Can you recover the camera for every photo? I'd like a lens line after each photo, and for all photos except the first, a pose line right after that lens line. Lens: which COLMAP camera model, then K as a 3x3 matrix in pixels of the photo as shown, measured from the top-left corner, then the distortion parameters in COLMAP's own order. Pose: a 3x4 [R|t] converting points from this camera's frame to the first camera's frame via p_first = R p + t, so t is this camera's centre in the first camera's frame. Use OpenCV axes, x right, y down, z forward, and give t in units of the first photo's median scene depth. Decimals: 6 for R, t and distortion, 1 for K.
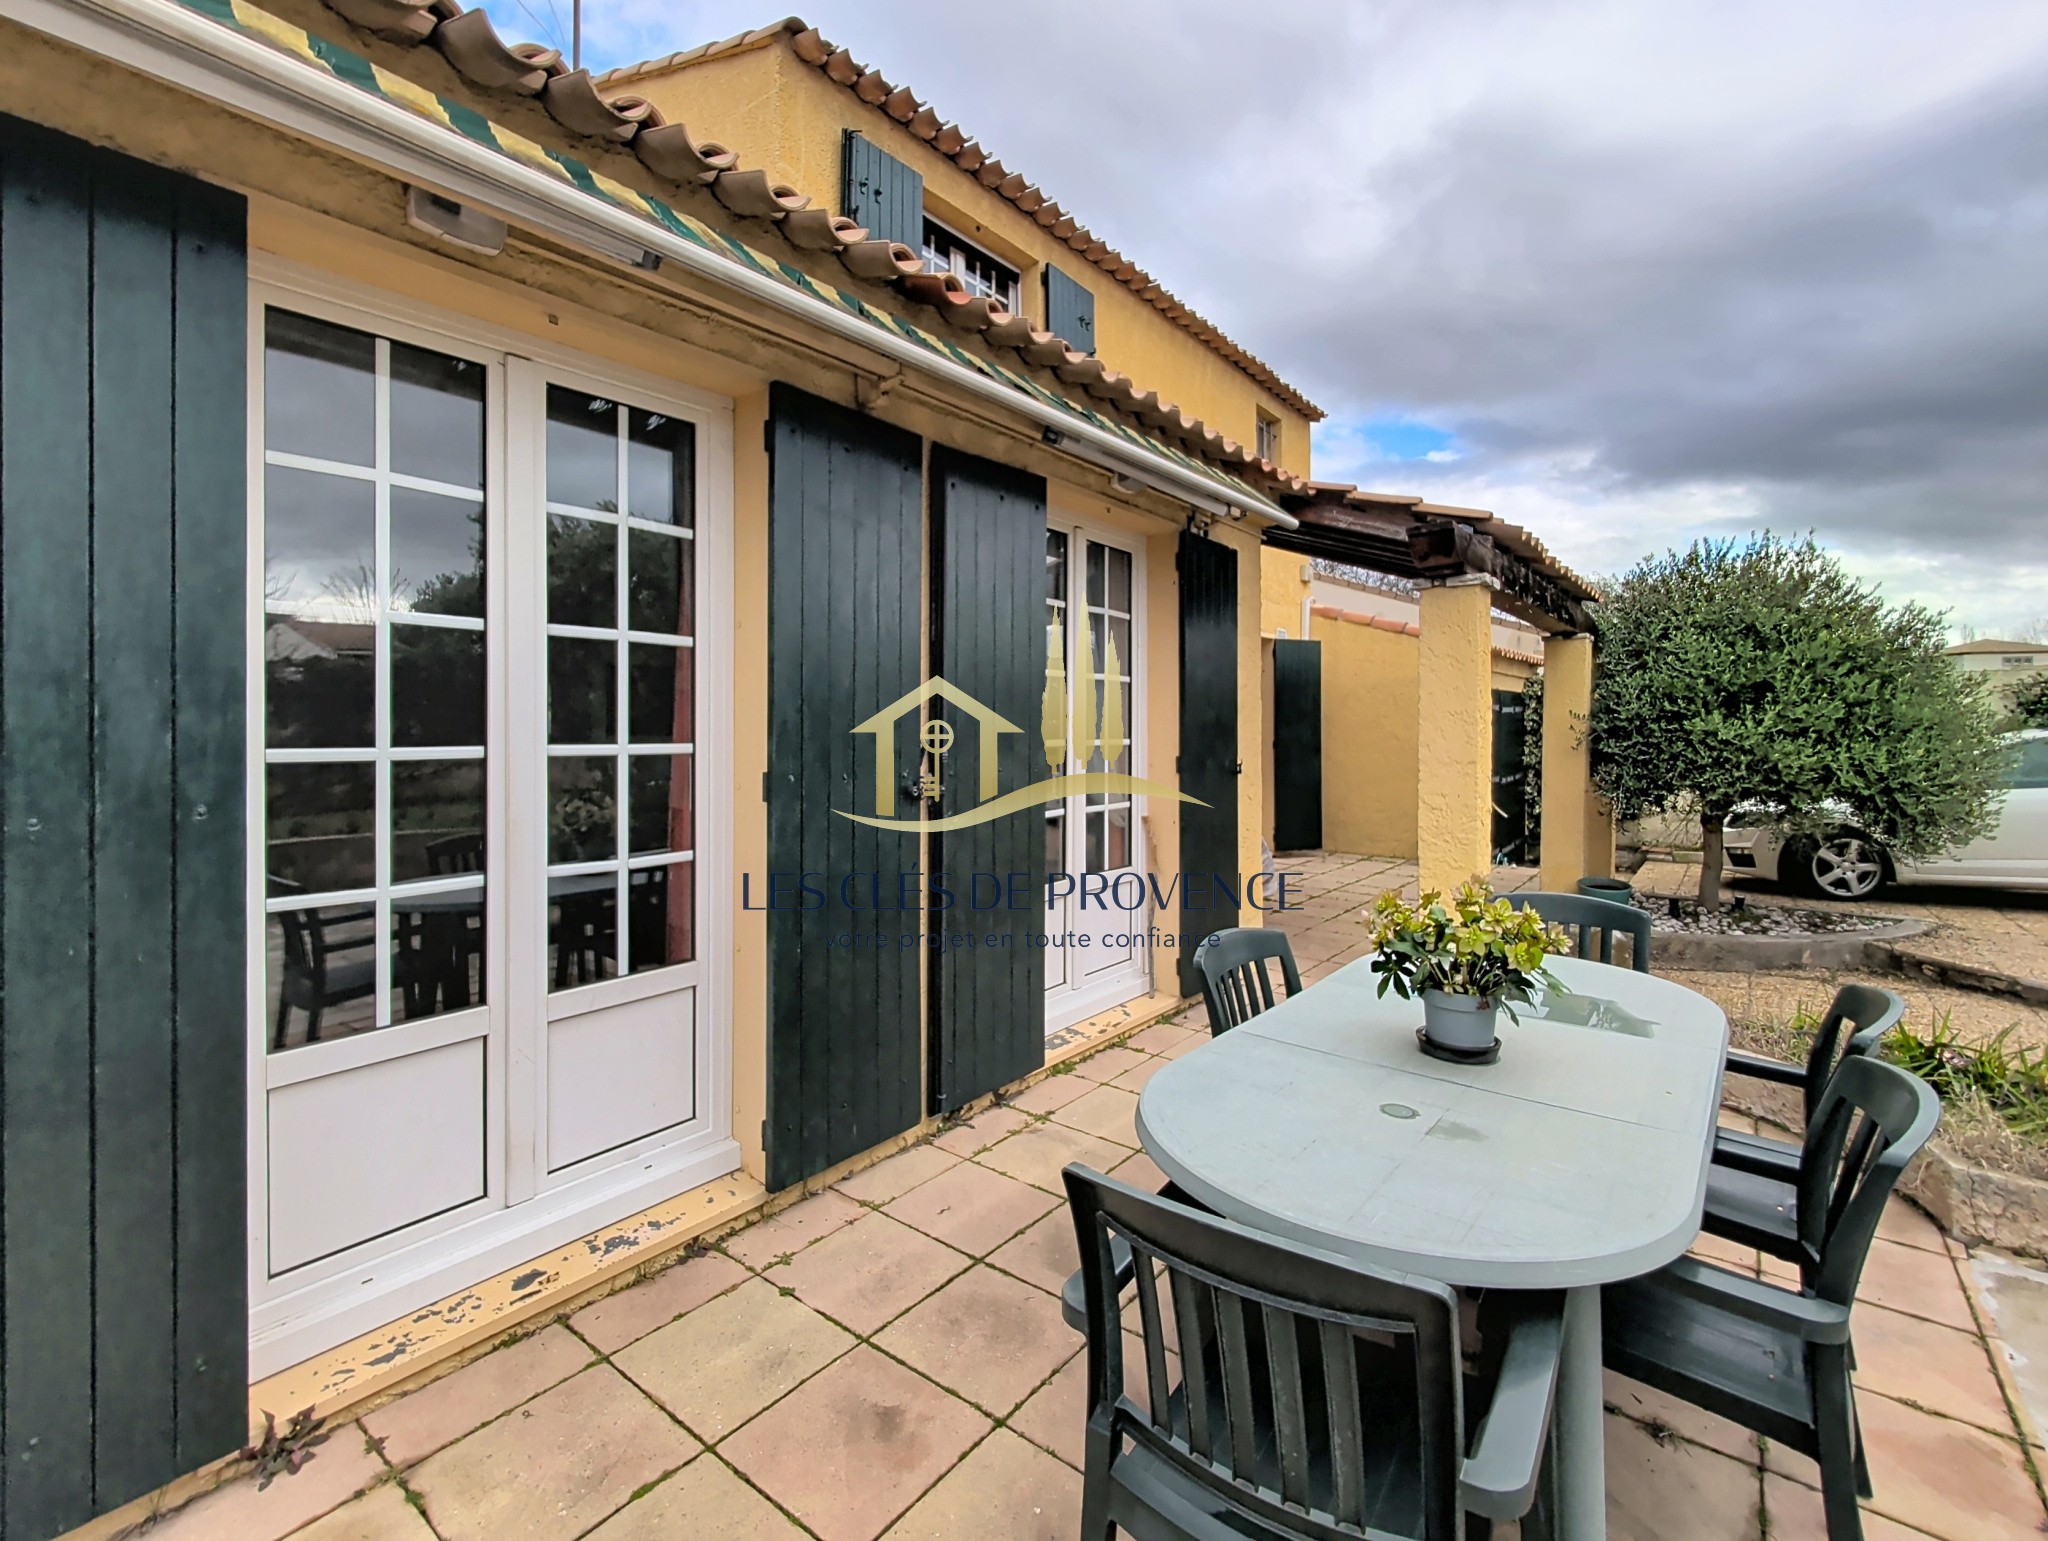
lens RADIAL K [[922.9, 0, 1021.8], [0, 922.9, 733.6], [0, 0, 1]] dist [0.003825, 0.000034]
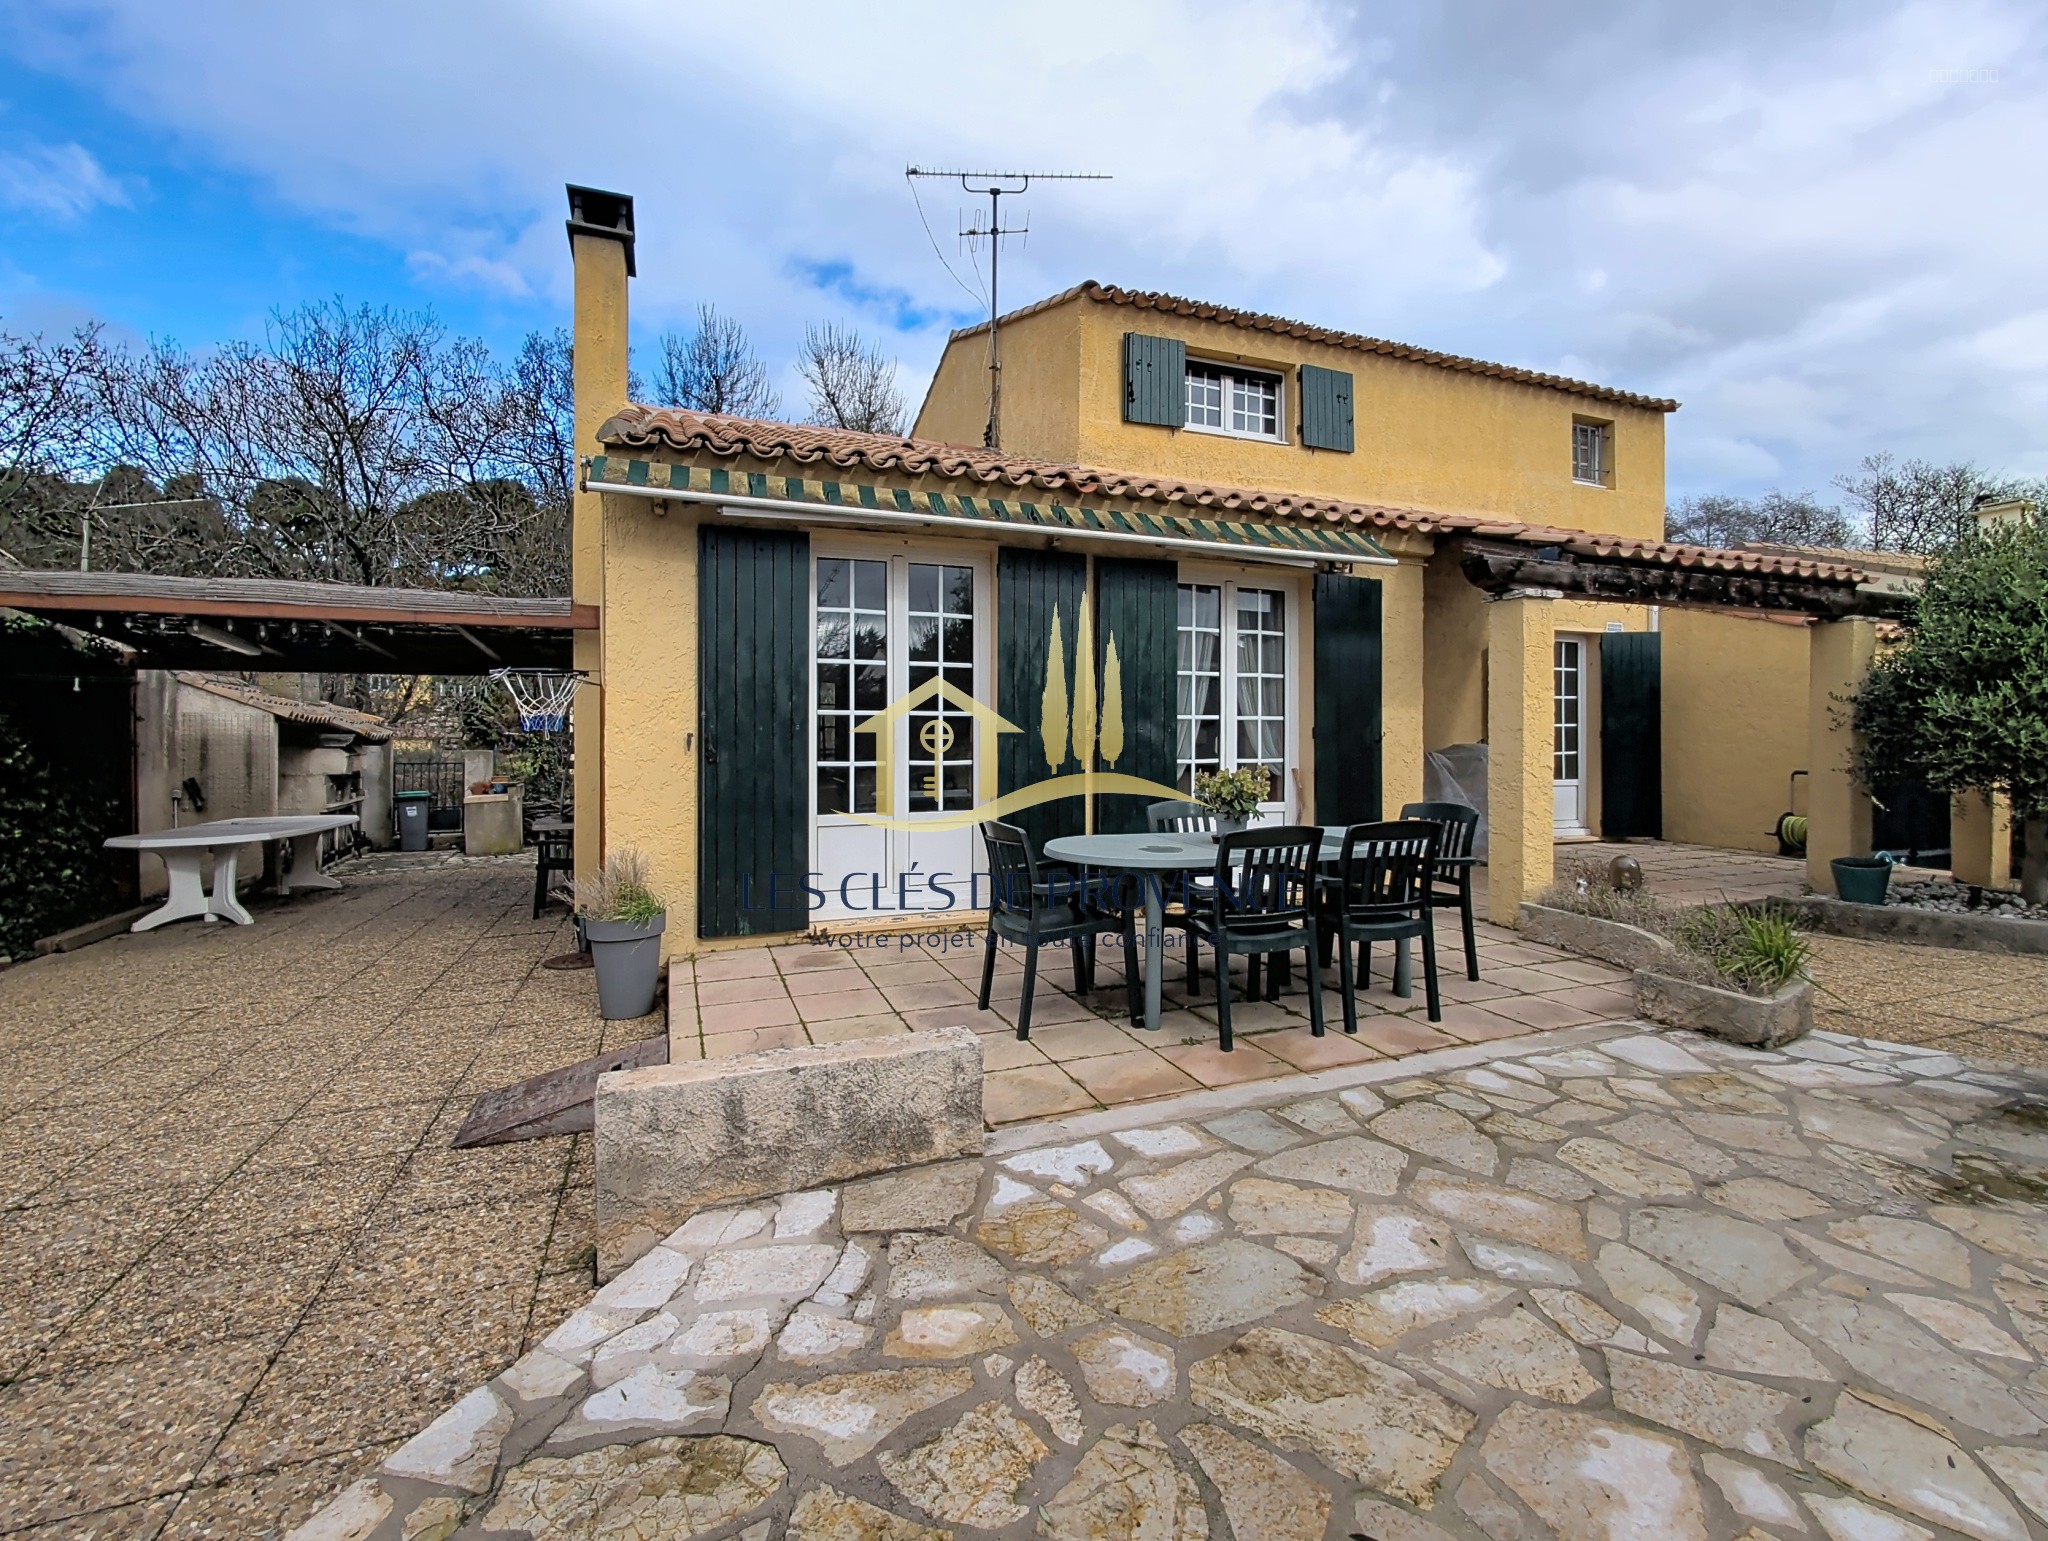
lens RADIAL K [[922.9, 0, 1021.8], [0, 922.9, 733.6], [0, 0, 1]] dist [0.003825, 0.000034]
pose [[0.861783, 0.000324, -0.507277, 0.400147], [-0.004307, 0.999968, -0.006679, 0.036229], [0.507258, 0.007941, 0.861757, -0.386654]]
